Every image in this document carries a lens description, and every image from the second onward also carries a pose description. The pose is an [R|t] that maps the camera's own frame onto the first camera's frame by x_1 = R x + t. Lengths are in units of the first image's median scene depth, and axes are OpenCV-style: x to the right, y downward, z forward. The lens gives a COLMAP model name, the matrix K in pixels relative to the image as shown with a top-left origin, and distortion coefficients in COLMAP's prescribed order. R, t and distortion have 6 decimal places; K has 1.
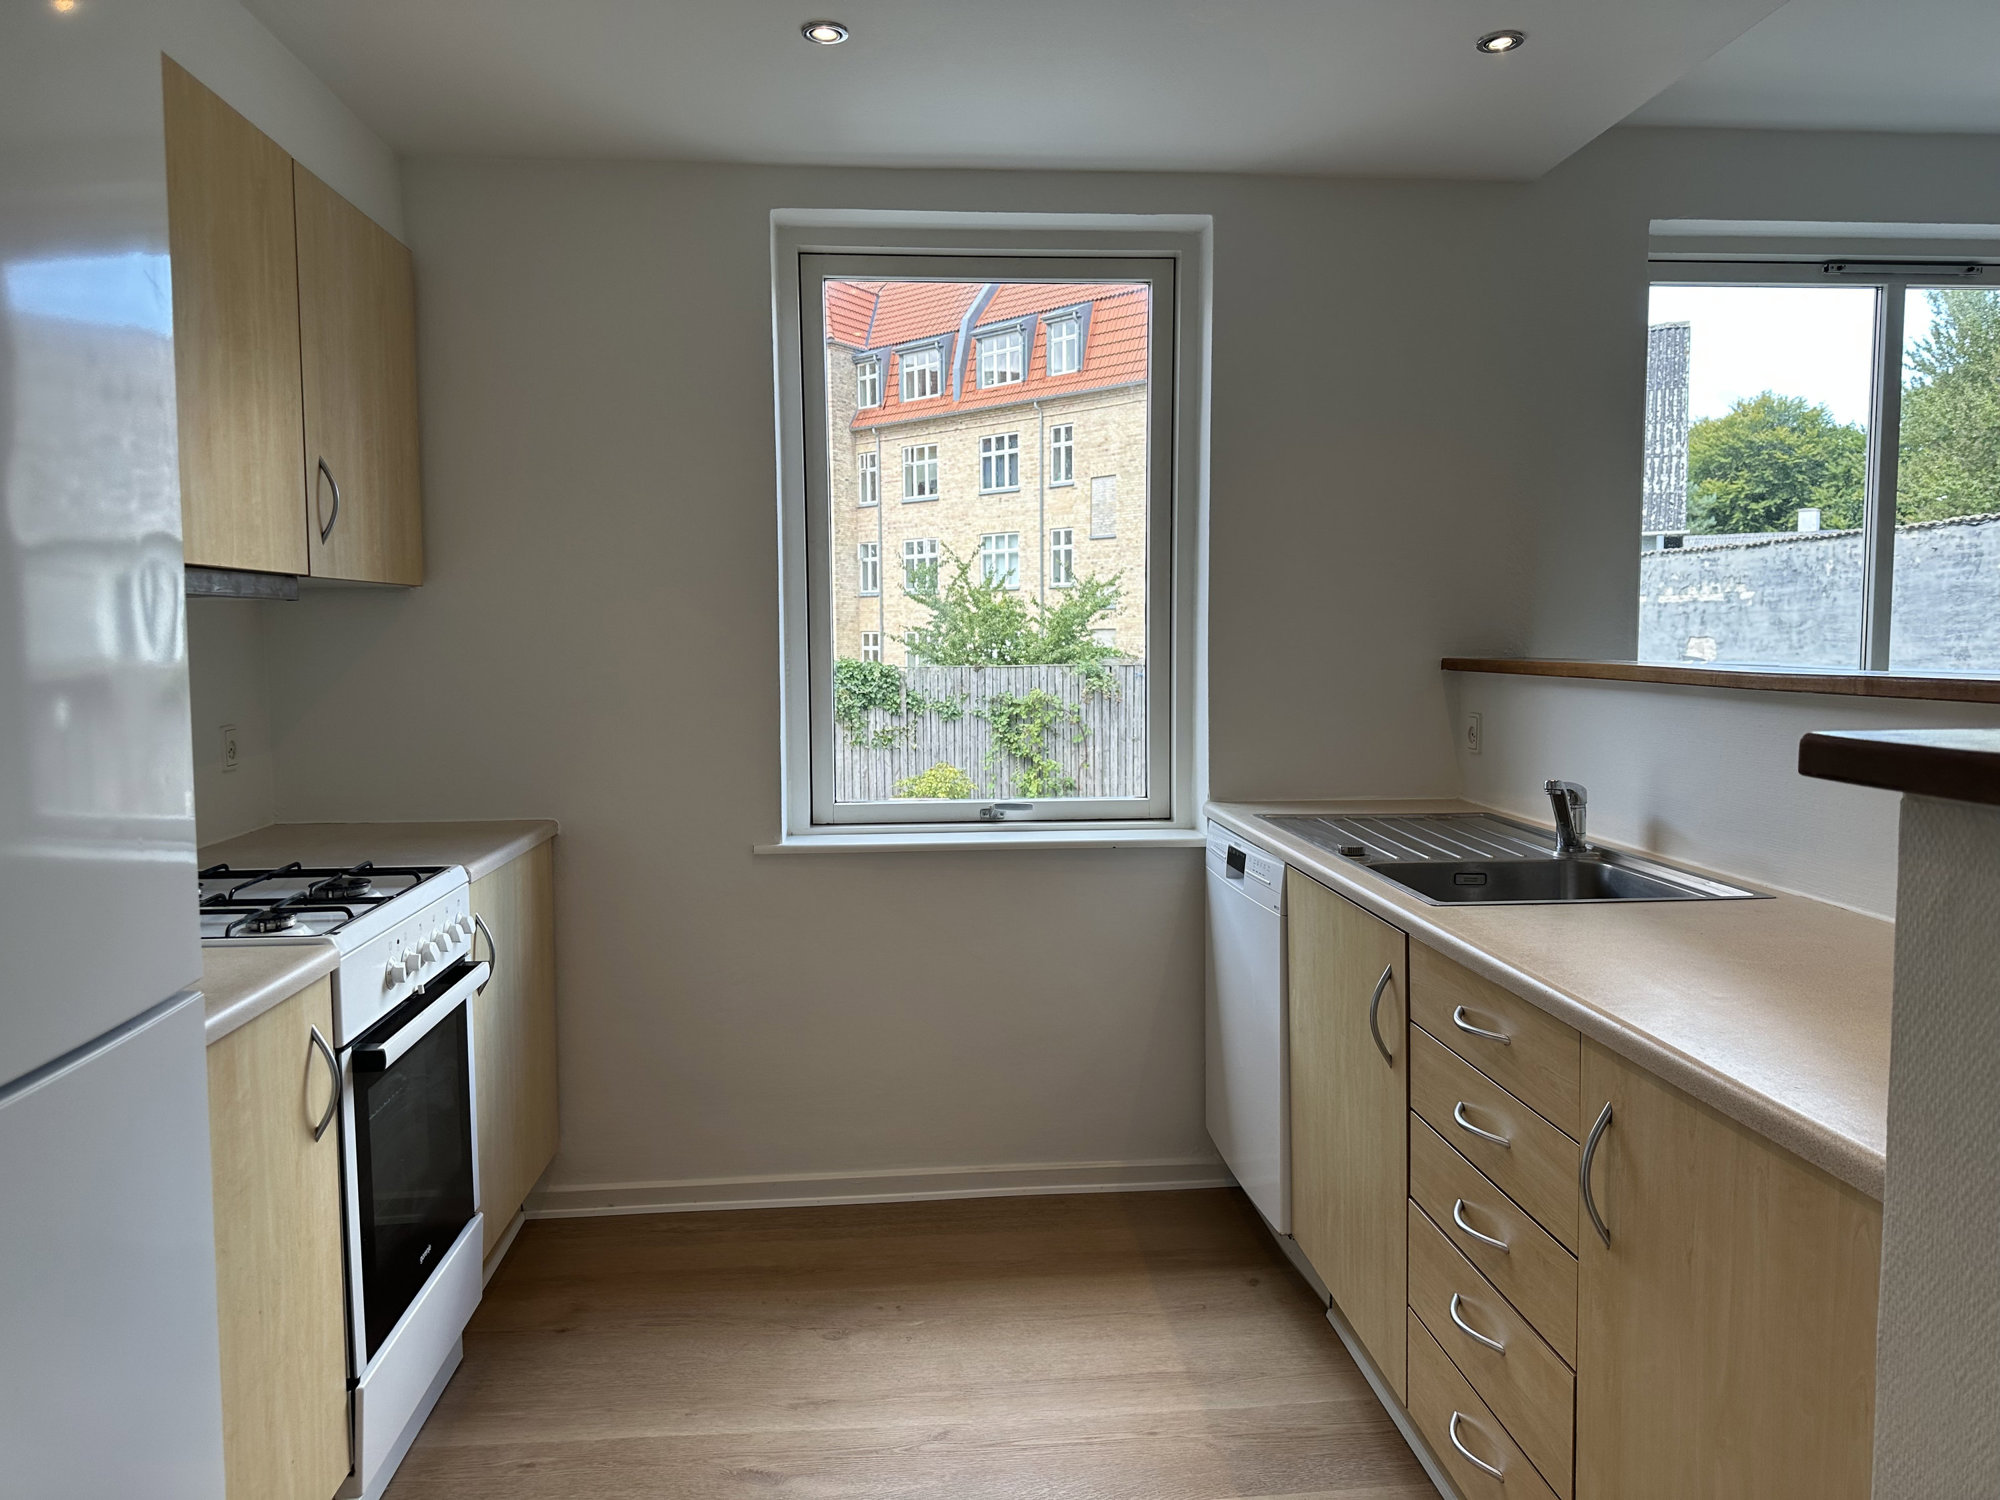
lens RADIAL K [[1411.0, 0, 999.6], [0, 1411.0, 745.8], [0, 0, 1]] dist [0.049904, -0.042273]
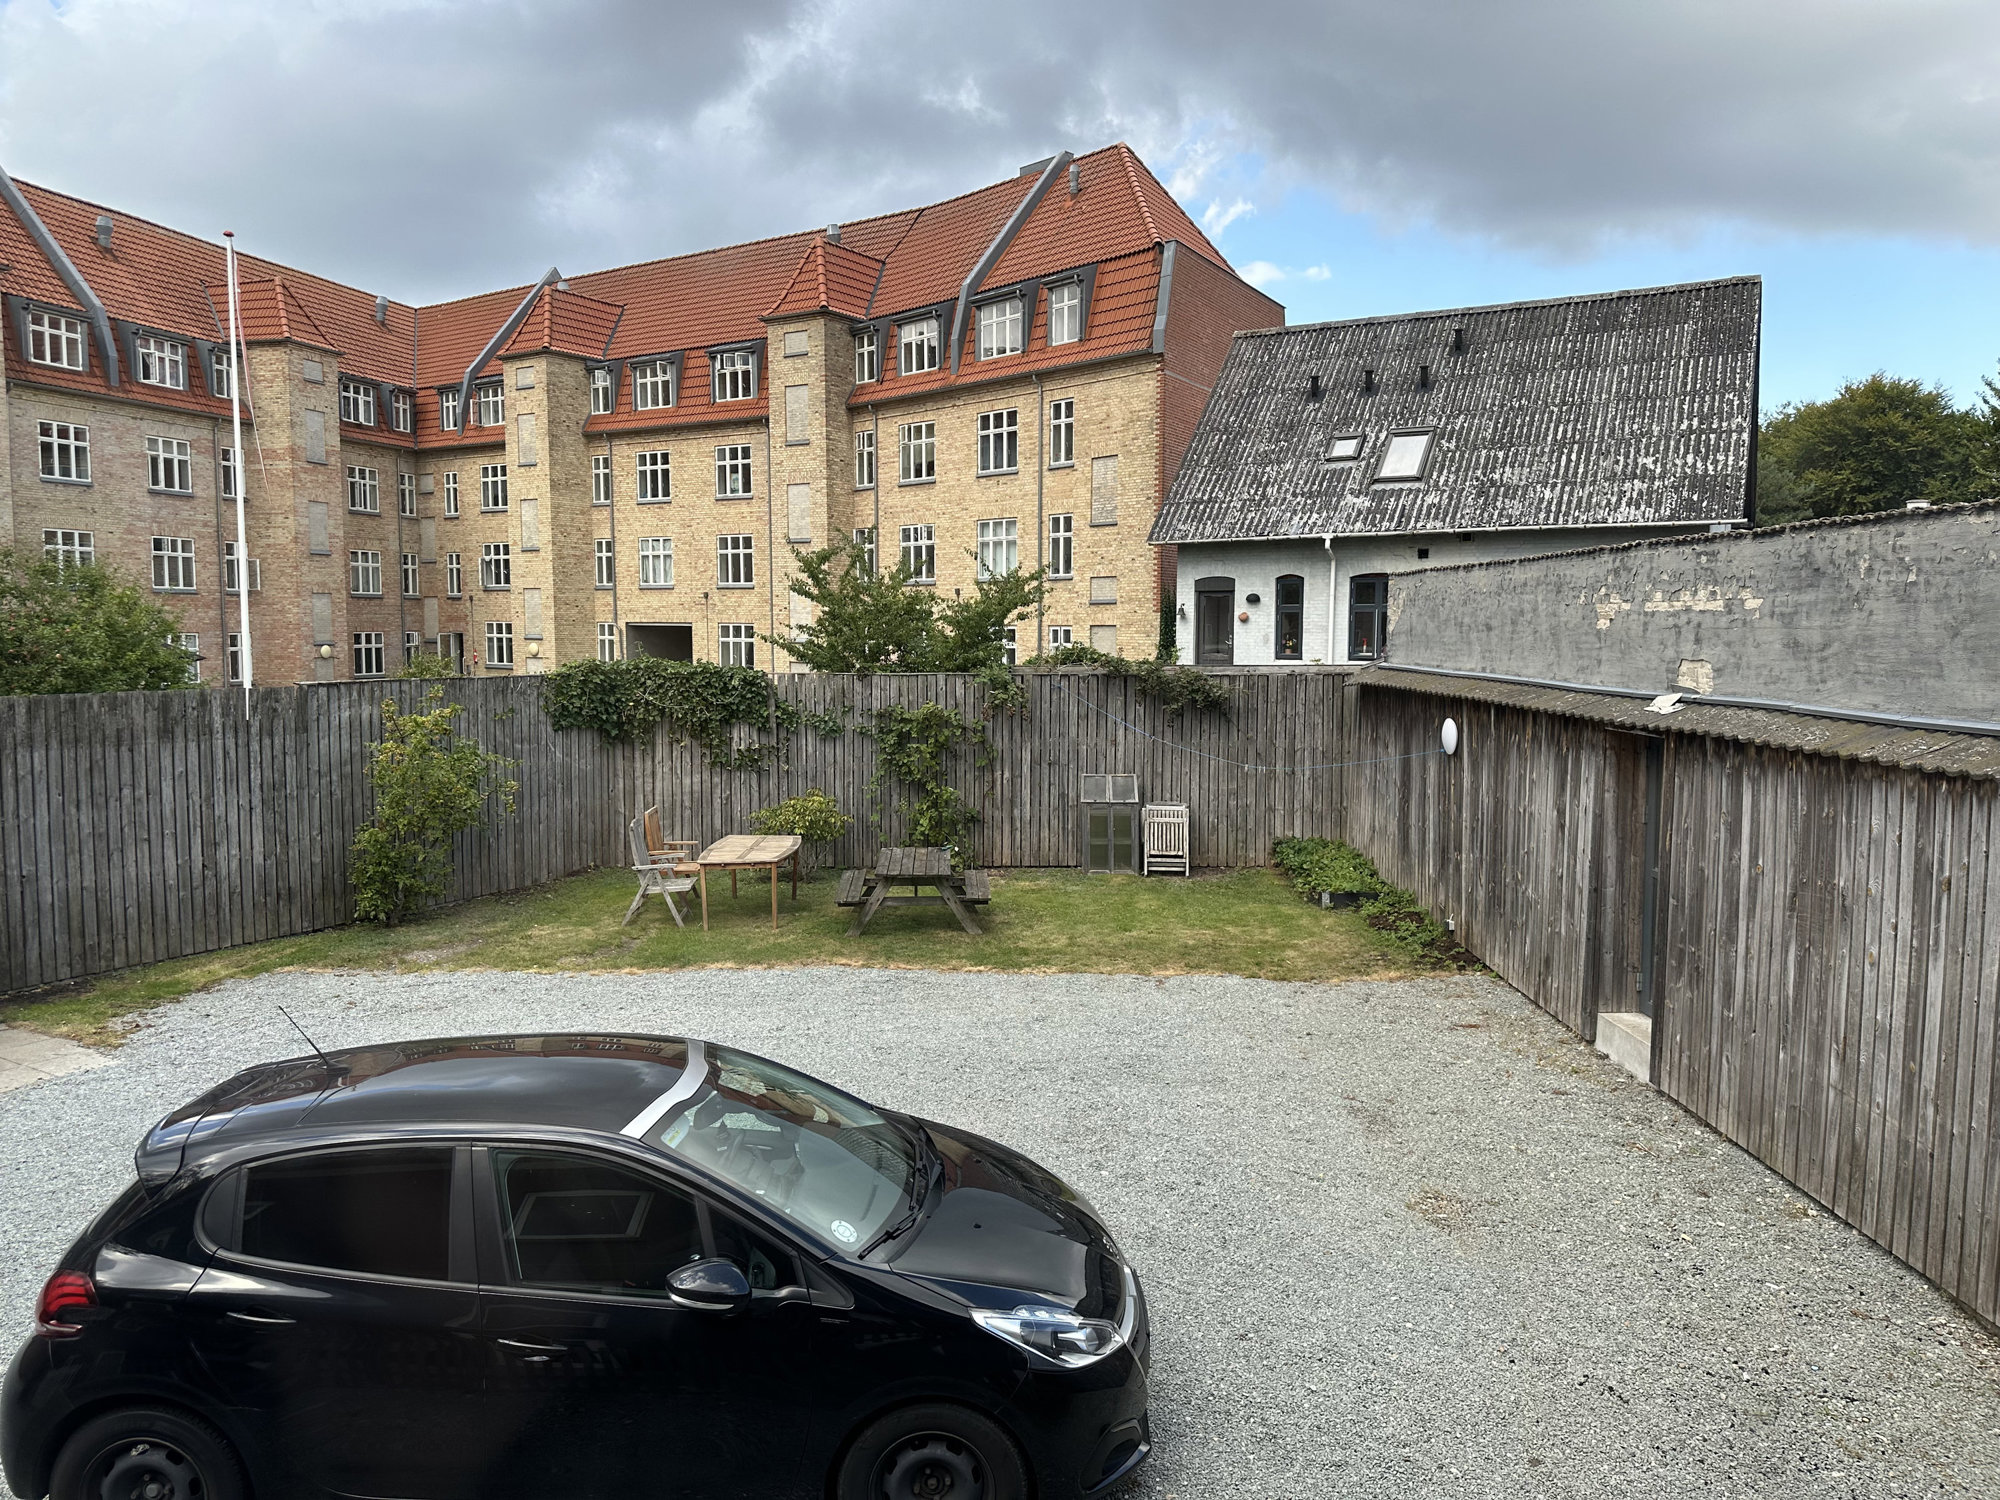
lens RADIAL K [[1411.0, 0, 1016.4], [0, 1411.0, 743.1], [0, 0, 1]] dist [0.049904, -0.042273]
pose [[0.998567, 0.015397, -0.051248, 0.119217], [-0.015119, 0.999869, 0.005796, -0.021378], [0.051331, -0.005013, 0.998669, 0.167116]]
